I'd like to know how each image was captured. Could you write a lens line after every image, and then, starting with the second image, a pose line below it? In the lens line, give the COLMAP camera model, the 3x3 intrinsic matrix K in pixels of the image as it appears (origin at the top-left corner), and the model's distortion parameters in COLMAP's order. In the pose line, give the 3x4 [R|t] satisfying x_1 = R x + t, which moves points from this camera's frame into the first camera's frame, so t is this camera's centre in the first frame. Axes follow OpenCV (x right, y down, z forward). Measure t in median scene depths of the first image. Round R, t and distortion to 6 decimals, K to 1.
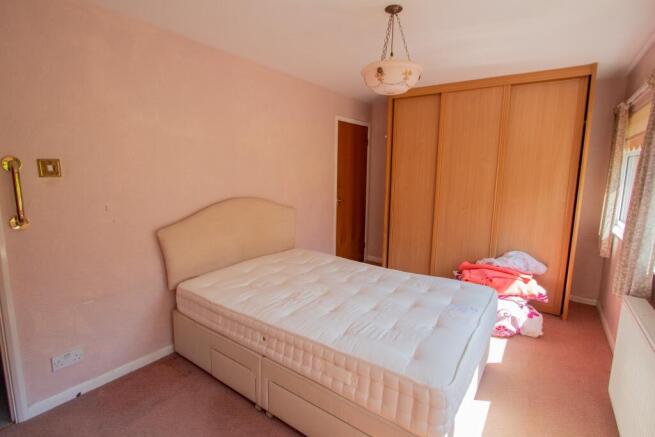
lens RADIAL K [[318.5, 0, 330.1], [0, 318.5, 219.1], [0, 0, 1]] dist [0.000901, 0.000082]
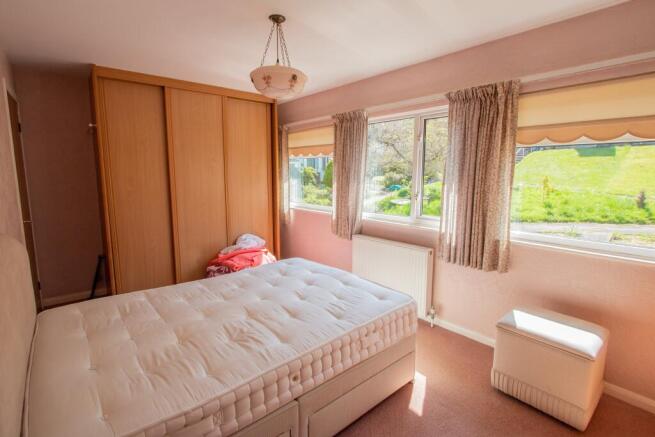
lens RADIAL K [[318.5, 0, 329.4], [0, 318.5, 213.7], [0, 0, 1]] dist [0.000901, 0.000082]
pose [[0.249642, -0.153754, 0.956054, -0.515737], [0.162499, 0.979964, 0.115168, -0.067890], [-0.954606, 0.126607, 0.269626, 0.366485]]
